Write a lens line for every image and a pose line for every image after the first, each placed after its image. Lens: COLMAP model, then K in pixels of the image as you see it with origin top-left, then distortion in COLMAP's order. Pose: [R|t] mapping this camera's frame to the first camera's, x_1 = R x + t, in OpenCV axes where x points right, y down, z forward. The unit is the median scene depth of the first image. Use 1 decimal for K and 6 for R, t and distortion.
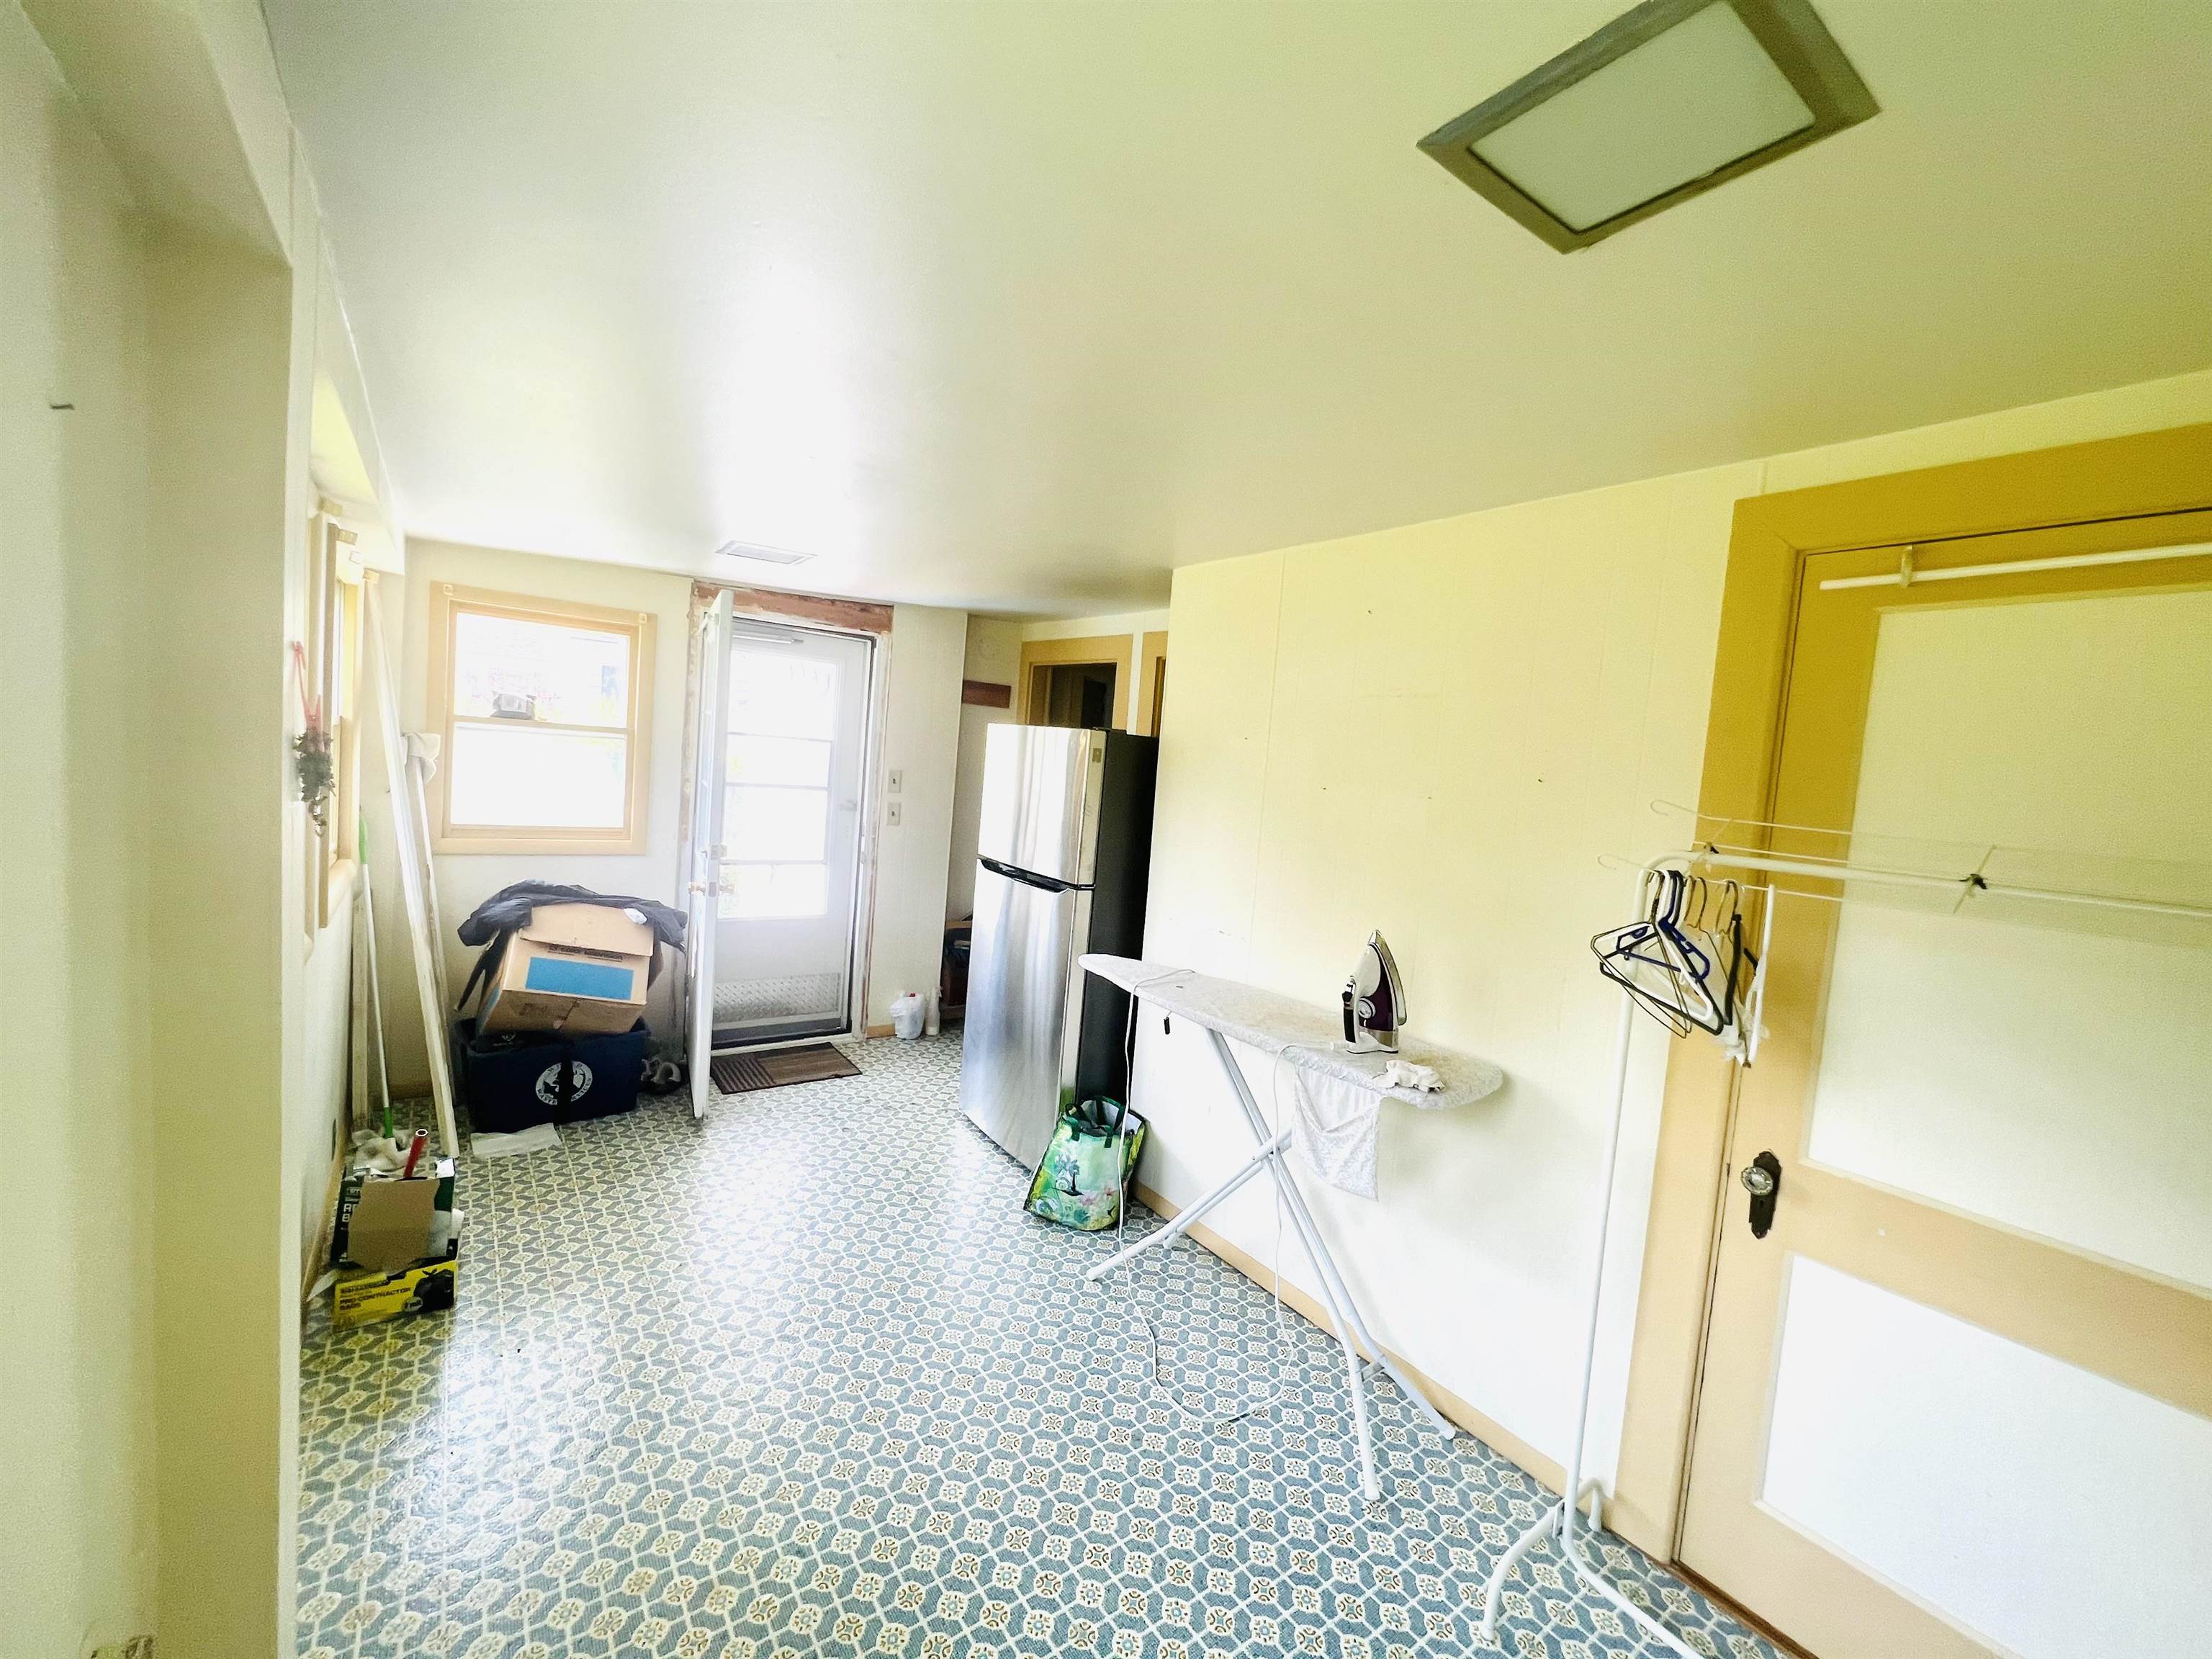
lens RADIAL K [[904.9, 0, 1106.0], [0, 904.9, 829.5], [0, 0, 1]] dist [0.029010, 0.000209]
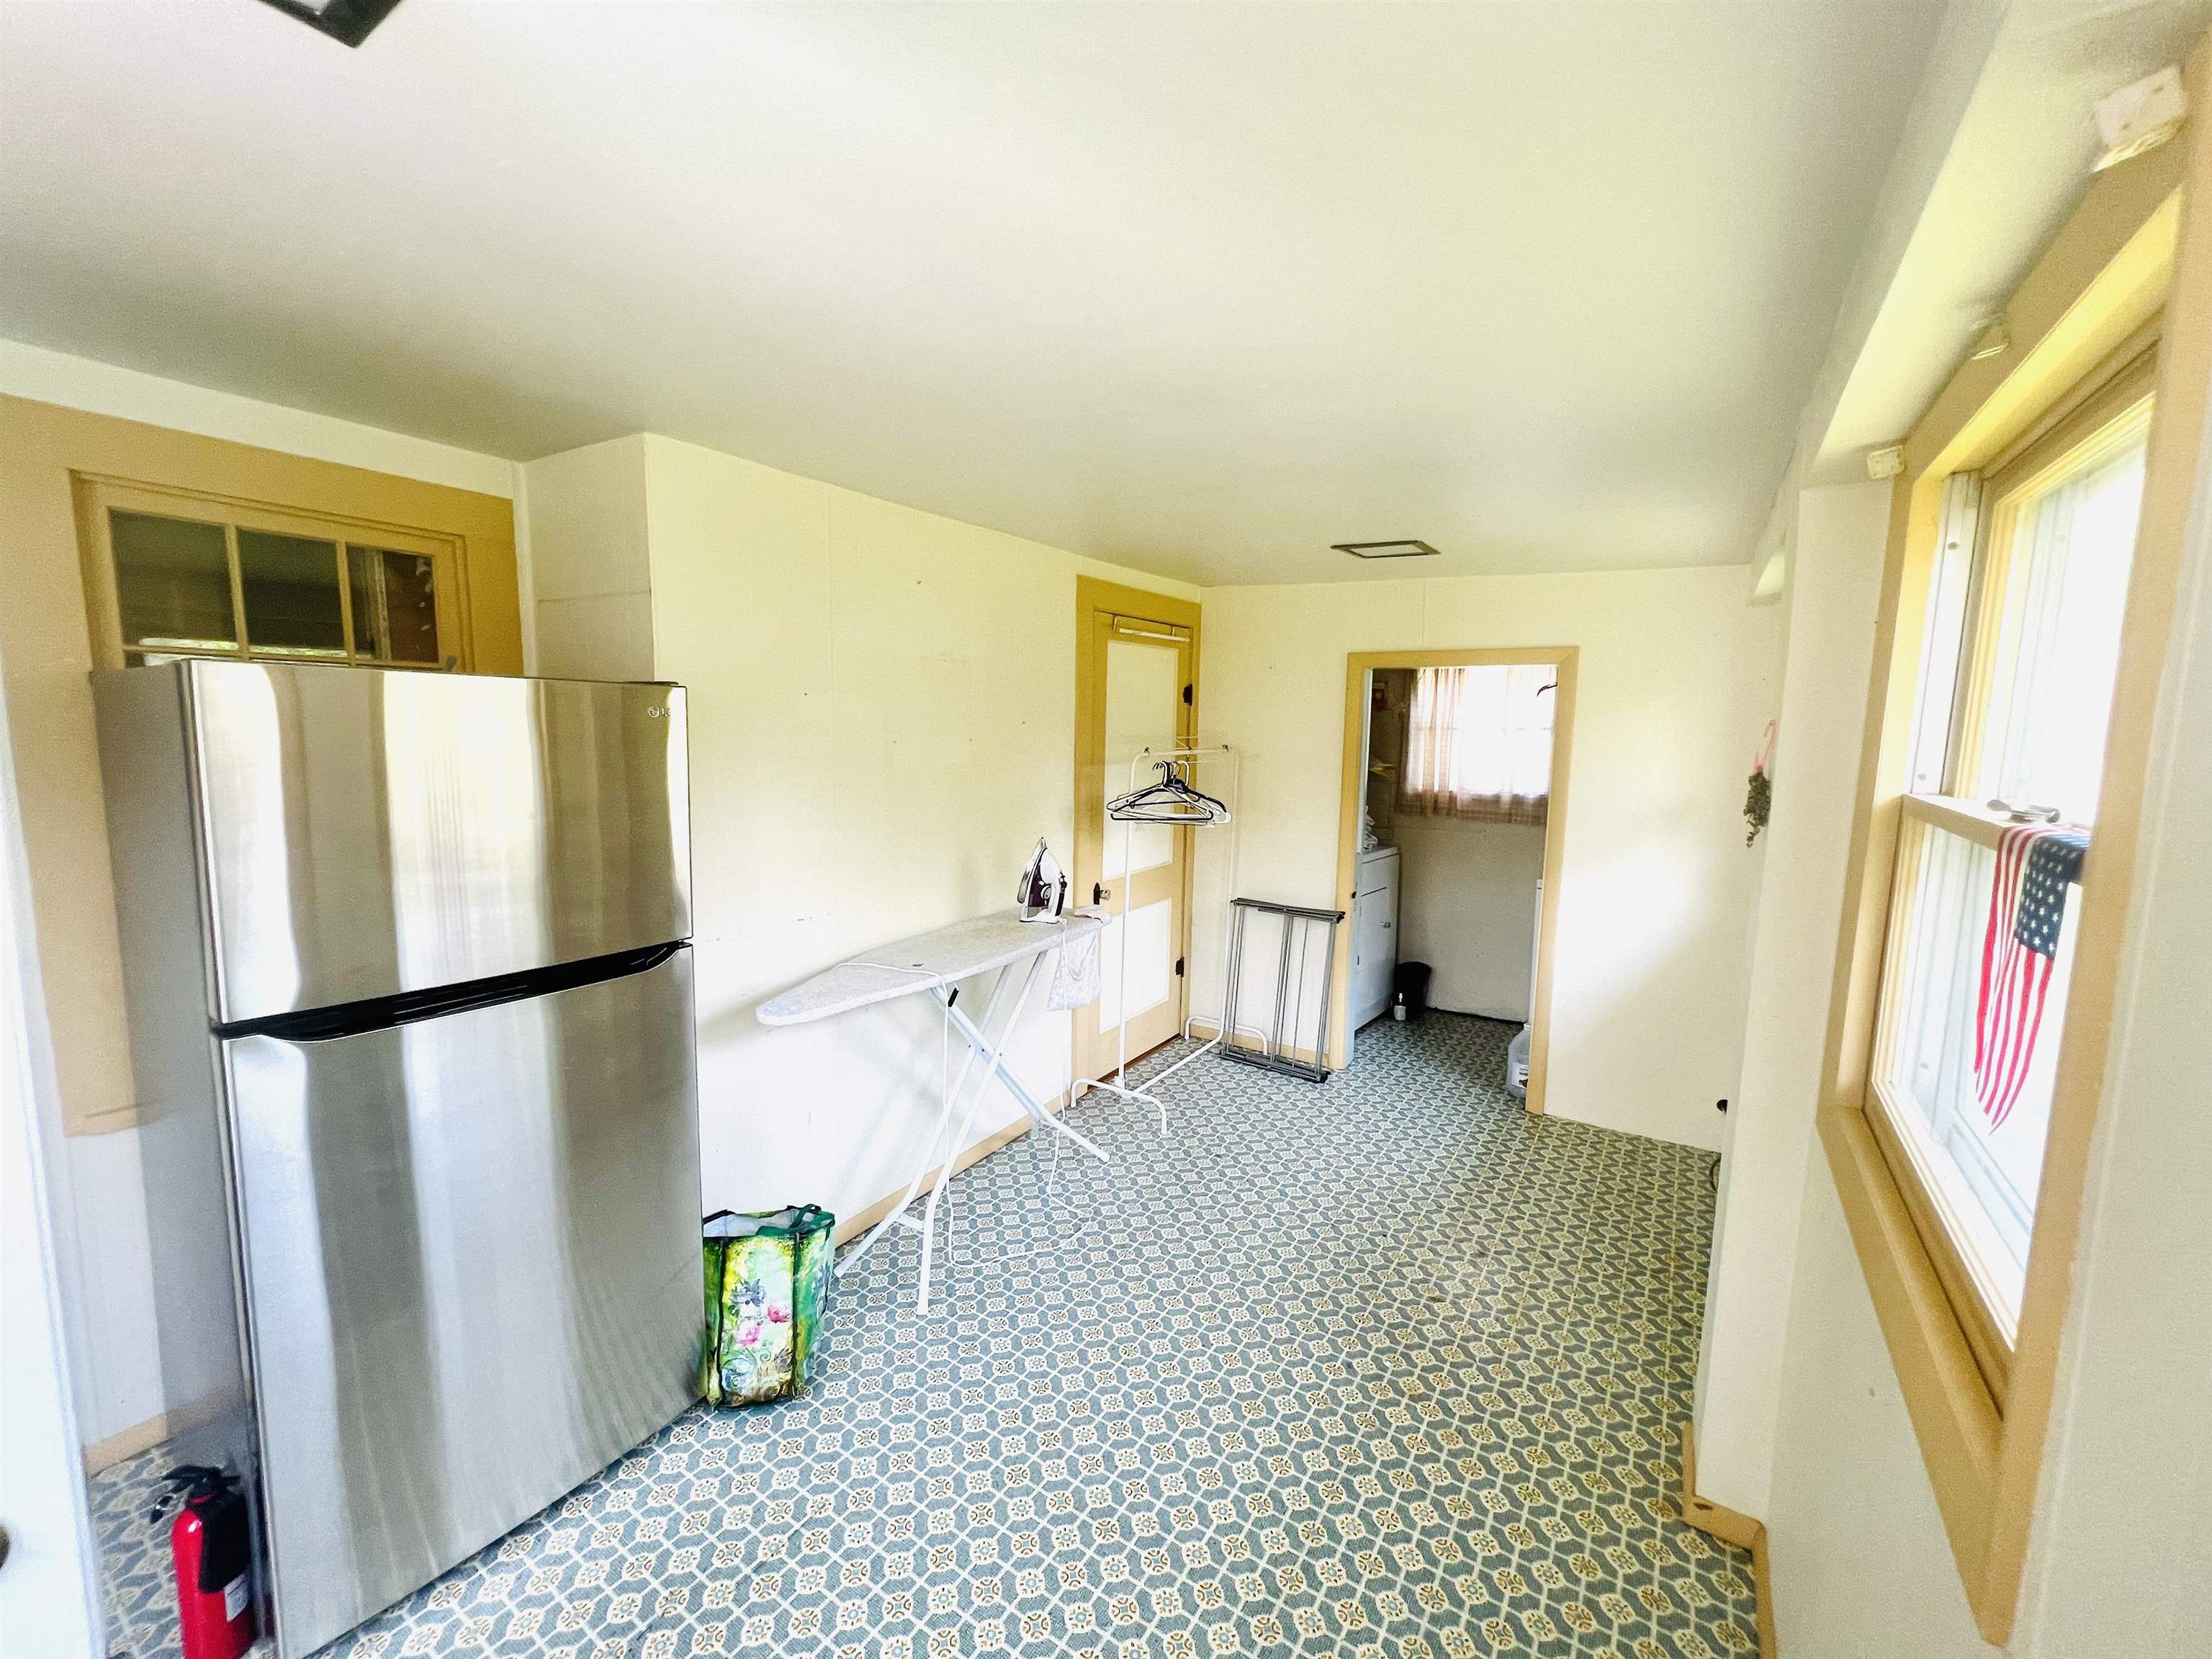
lens RADIAL K [[896.1, 0, 1106.0], [0, 896.1, 829.5], [0, 0, 1]] dist [-0.001245, -0.000224]
pose [[-0.352244, -0.187189, 0.916998, -1.104837], [0.040191, 0.975865, 0.214644, -0.209316], [-0.935045, 0.112462, -0.336219, 1.500407]]
